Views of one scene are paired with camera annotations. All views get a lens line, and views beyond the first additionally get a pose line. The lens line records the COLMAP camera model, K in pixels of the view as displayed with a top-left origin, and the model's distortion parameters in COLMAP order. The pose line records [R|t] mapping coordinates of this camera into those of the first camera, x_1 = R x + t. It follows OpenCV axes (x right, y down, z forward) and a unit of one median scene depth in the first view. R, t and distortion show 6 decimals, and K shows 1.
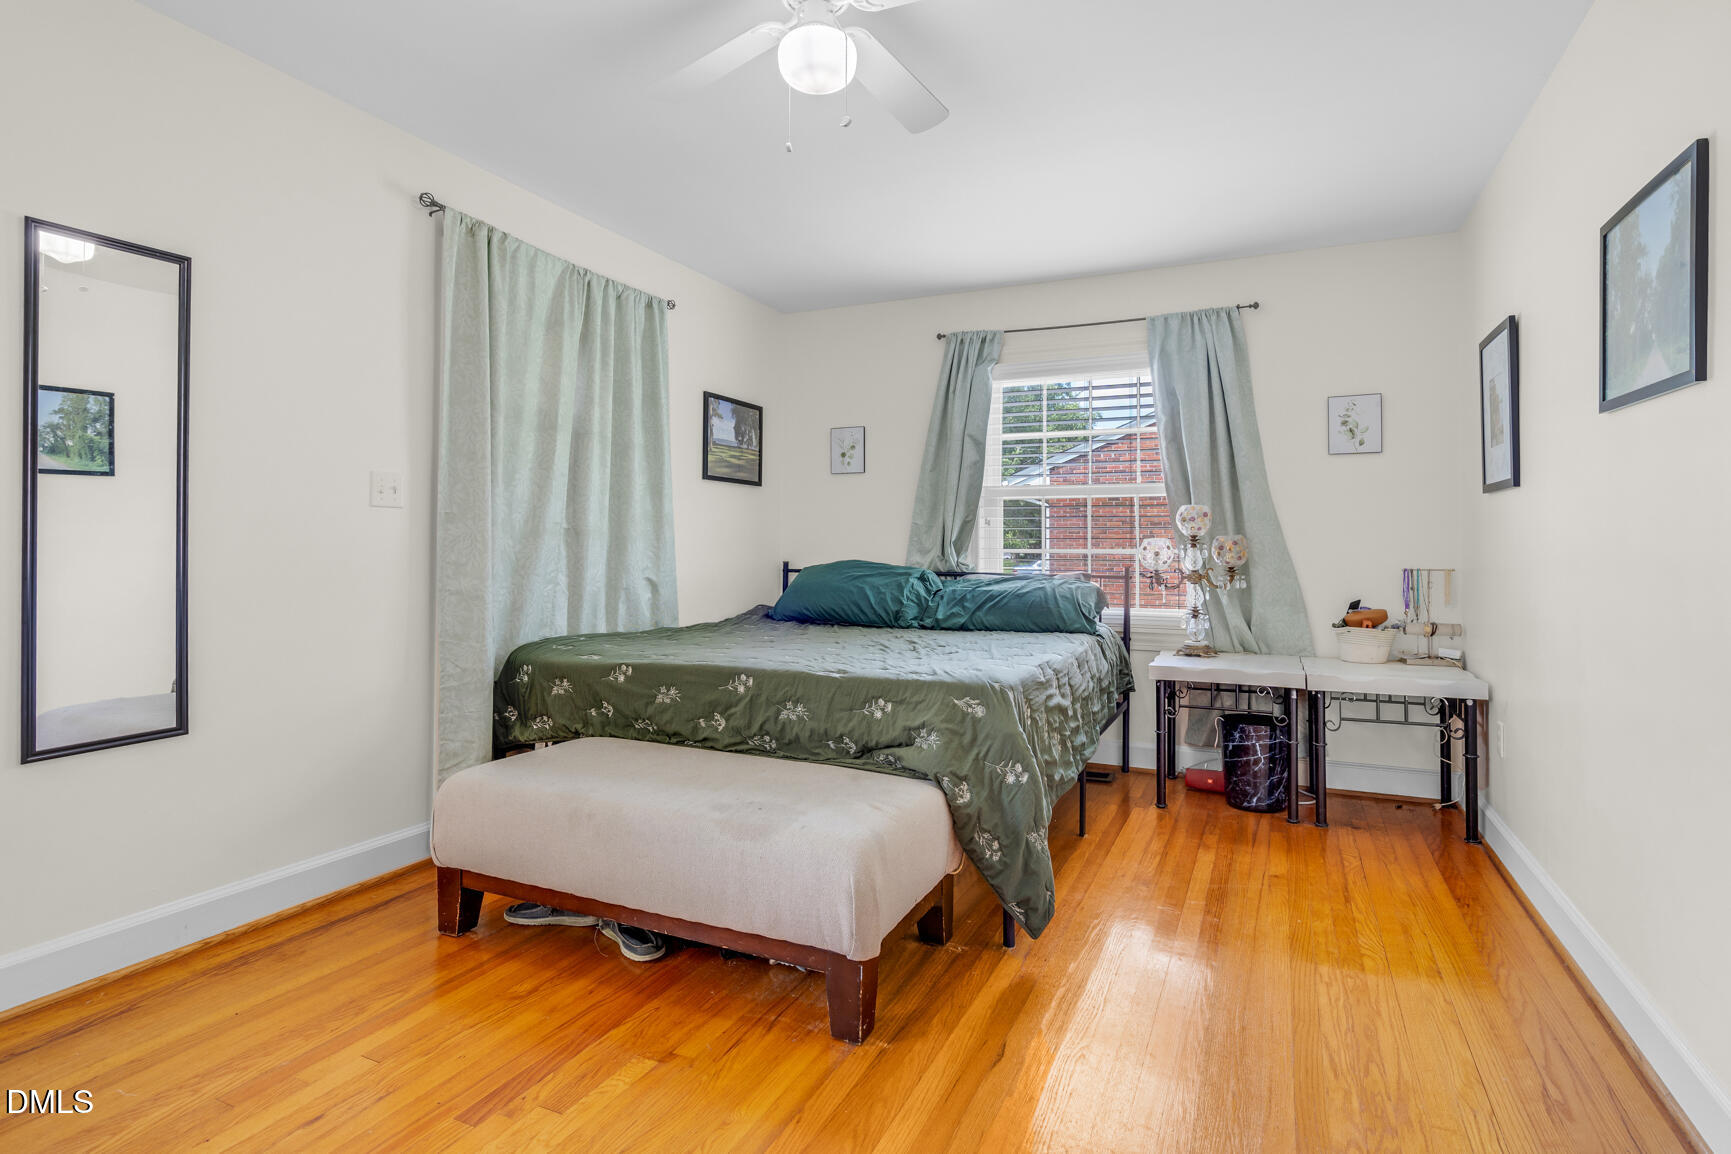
lens RADIAL K [[817.0, 0, 868.1], [0, 817.0, 552.9], [0, 0, 1]] dist [-0.000826, 0.001029]
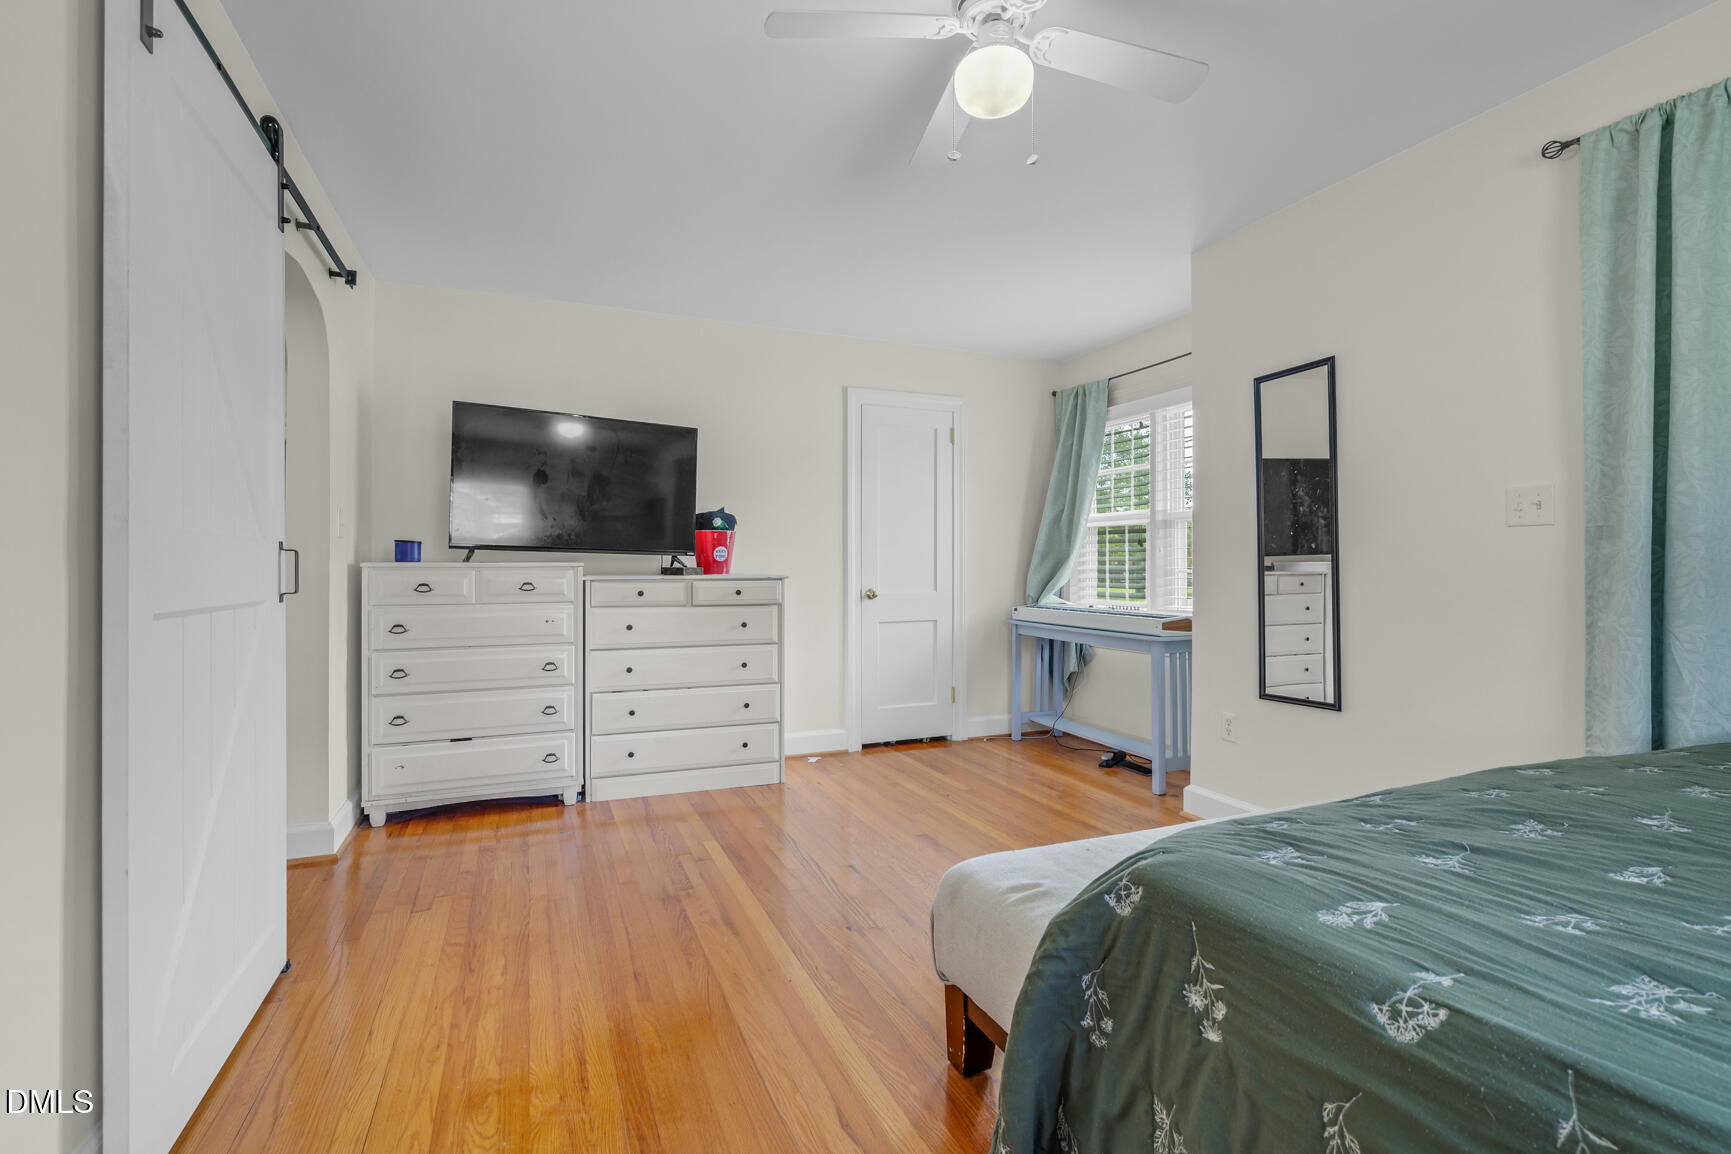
lens RADIAL K [[817.0, 0, 868.1], [0, 817.0, 552.9], [0, 0, 1]] dist [-0.000826, 0.001029]
pose [[-0.651544, -0.009407, -0.758553, 0.675709], [0.000634, 0.999916, -0.012945, -0.019877], [0.758611, -0.008915, -0.651483, 1.282238]]
